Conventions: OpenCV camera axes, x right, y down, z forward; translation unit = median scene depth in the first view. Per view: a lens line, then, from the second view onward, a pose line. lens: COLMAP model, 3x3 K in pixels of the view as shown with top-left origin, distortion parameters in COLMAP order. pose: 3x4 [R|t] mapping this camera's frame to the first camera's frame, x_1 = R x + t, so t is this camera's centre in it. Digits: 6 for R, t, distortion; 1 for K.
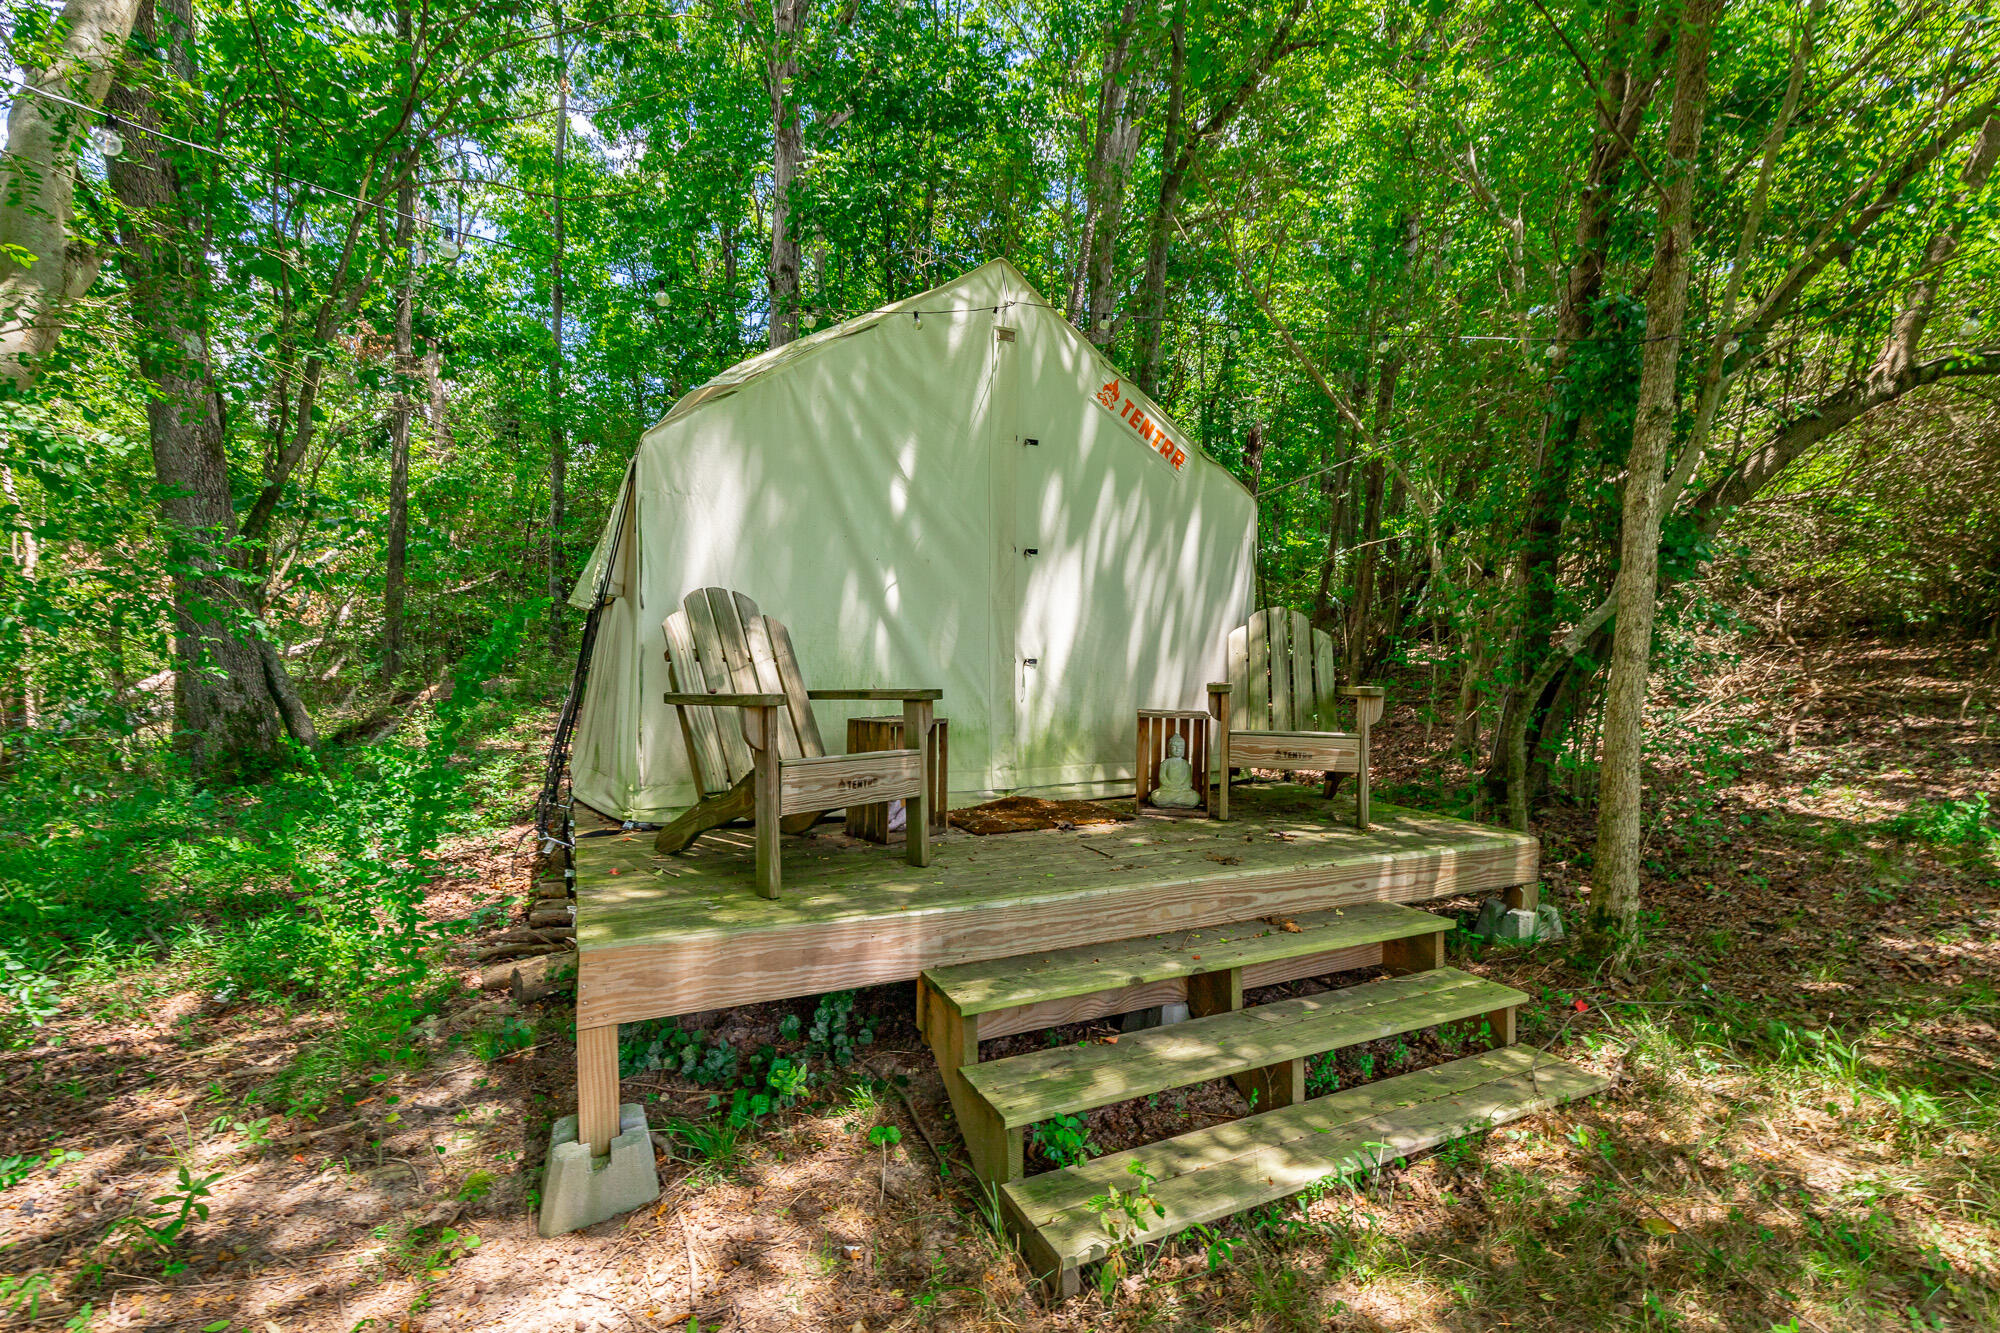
lens RADIAL K [[909.2, 0, 1019.7], [0, 909.2, 667.5], [0, 0, 1]] dist [0.008223, -0.002474]
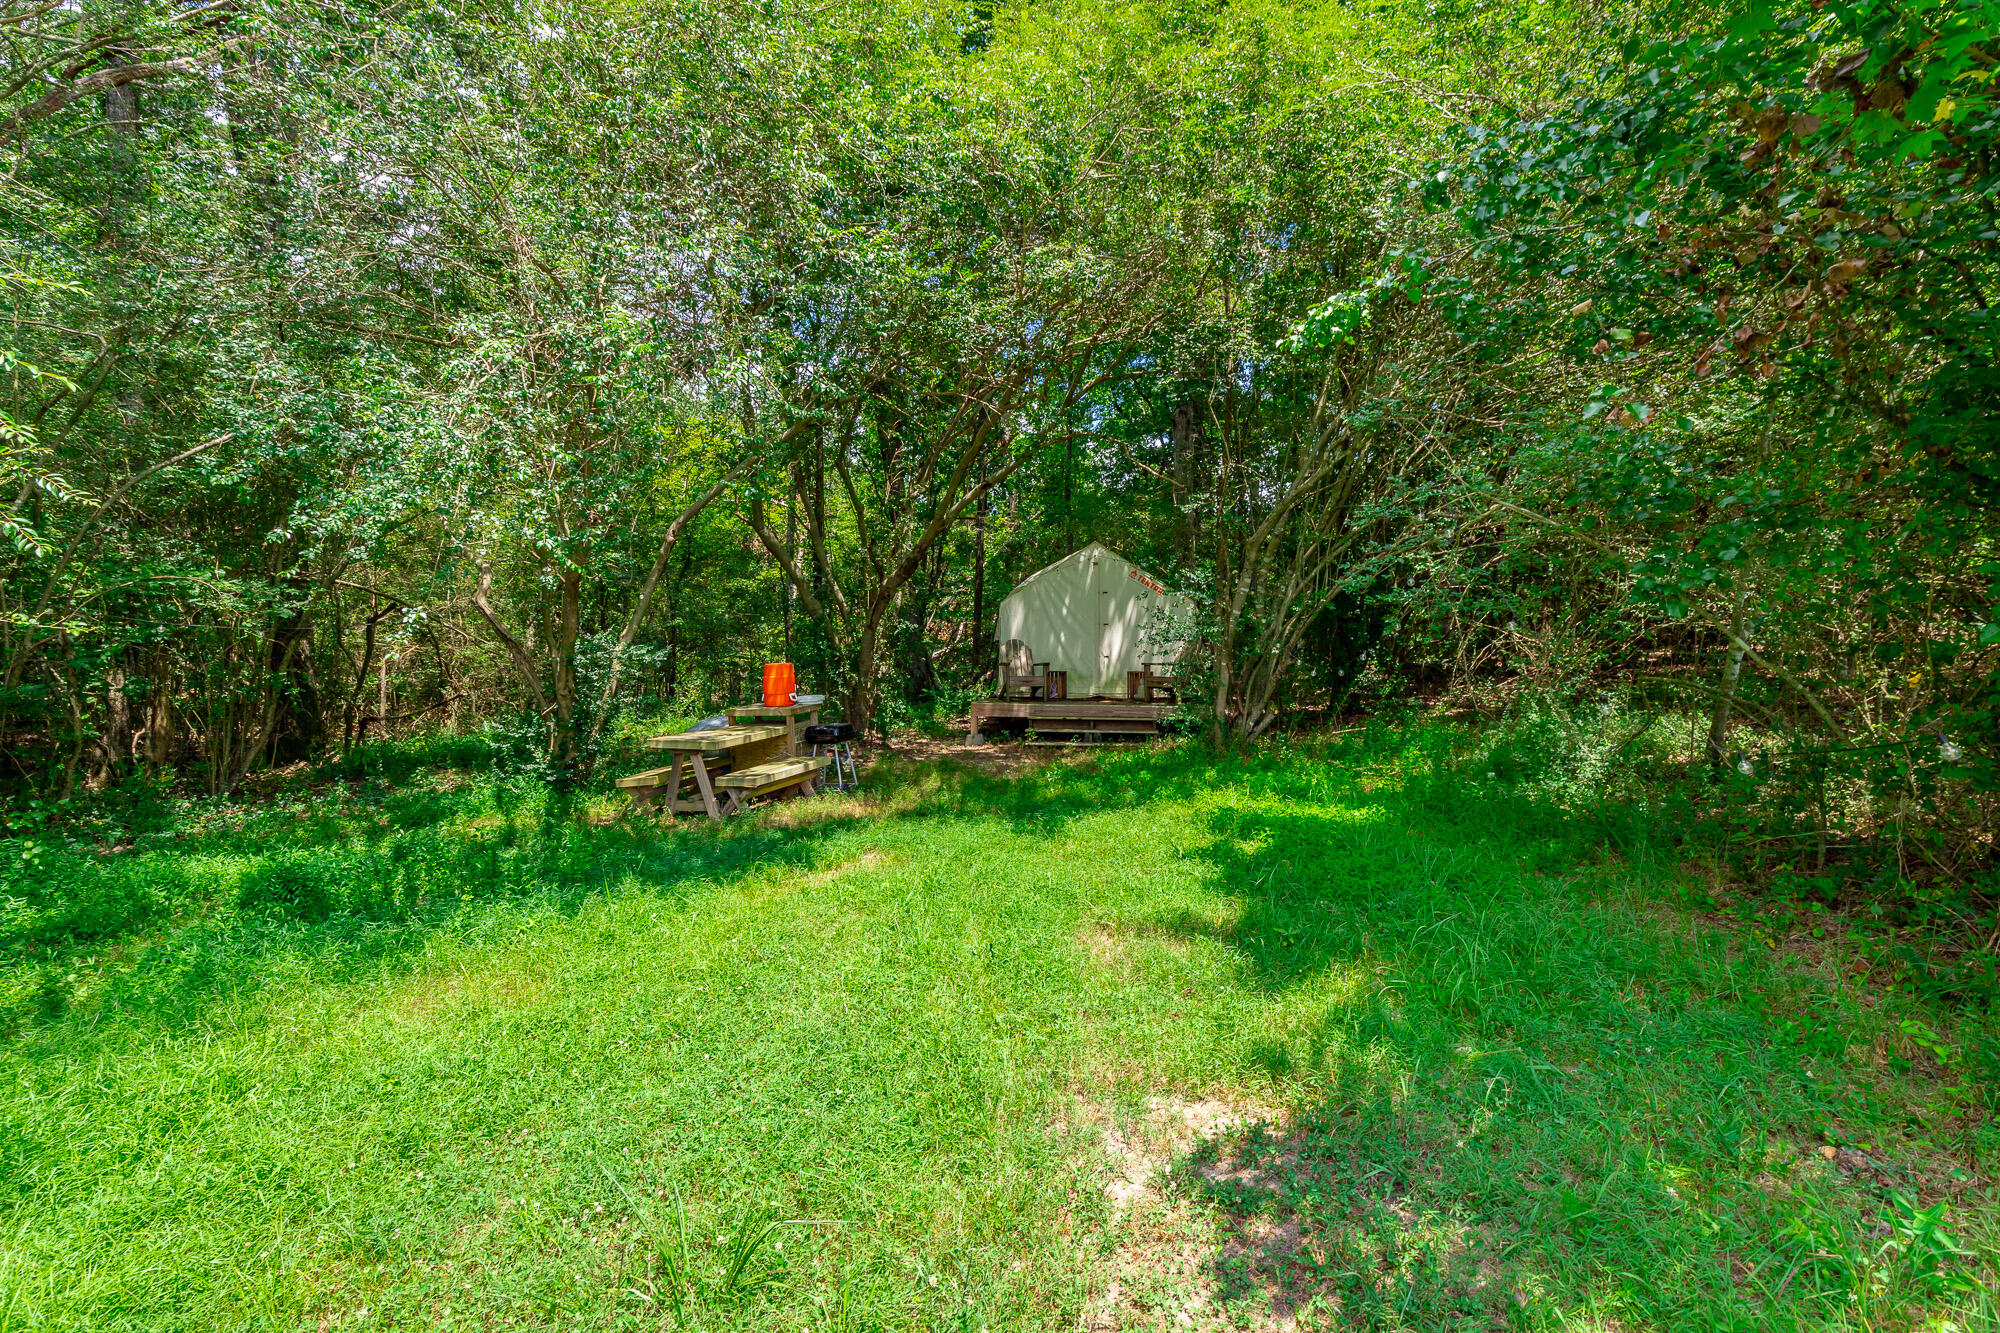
lens RADIAL K [[909.2, 0, 1008.1], [0, 909.2, 663.2], [0, 0, 1]] dist [0.008223, -0.002474]
pose [[0.829948, 0.002091, -0.557837, 1.643251], [-0.006407, 0.999963, -0.005784, 0.039443], [0.557804, 0.008374, 0.829930, -2.063890]]
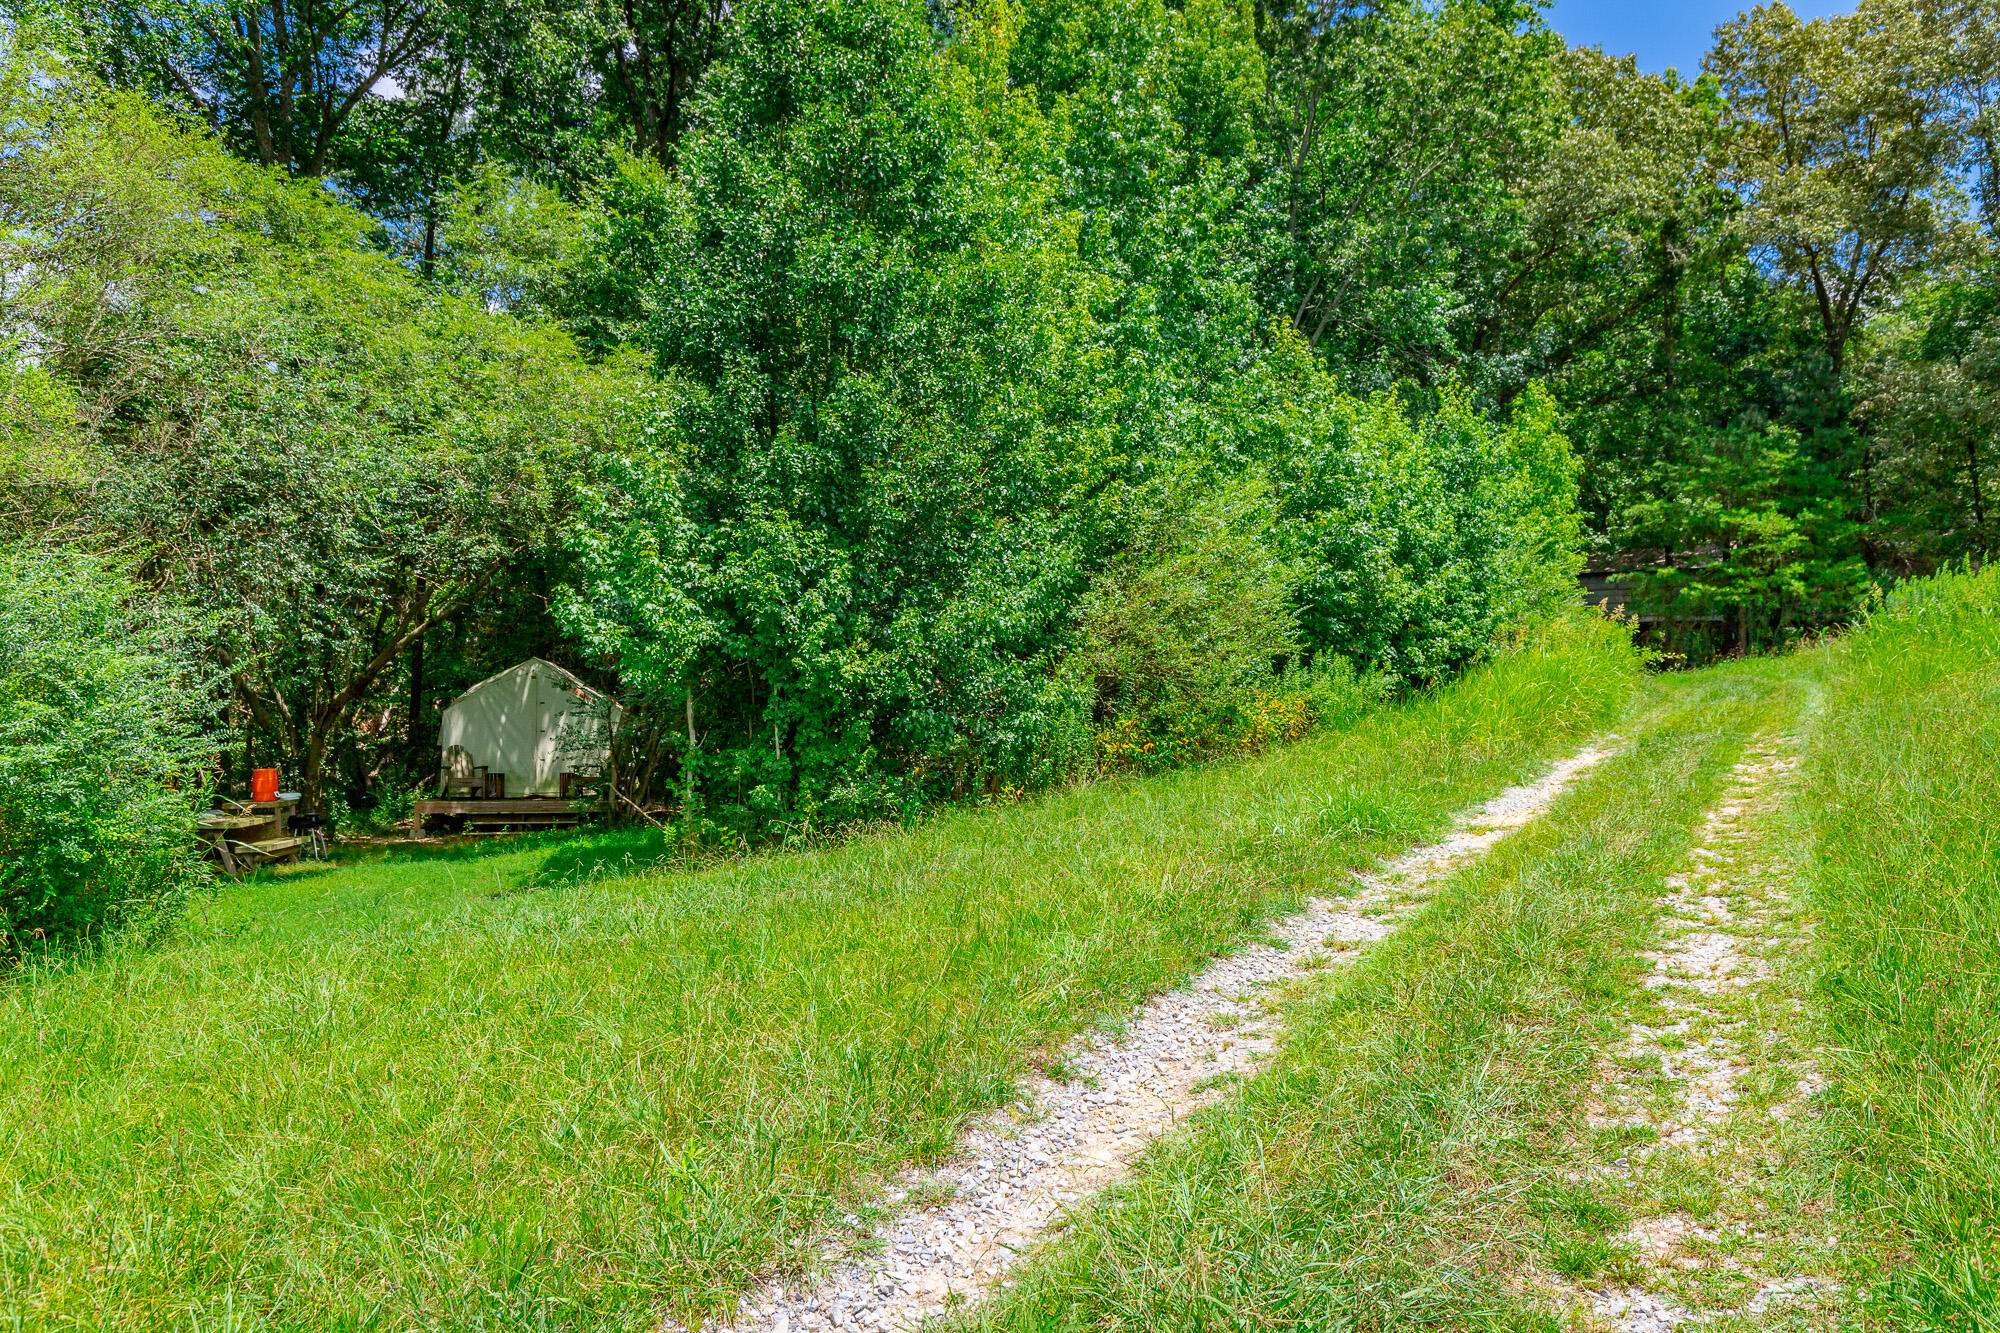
lens RADIAL K [[1638.0, 0, 1004.2], [0, 1638.0, 665.7], [0, 0, 1]] dist [0.029179, -0.002405]
pose [[0.962237, -0.019440, -0.271517, 3.878533], [0.002467, 0.998028, -0.062716, 0.034538], [0.272200, 0.059678, 0.960388, -5.272939]]
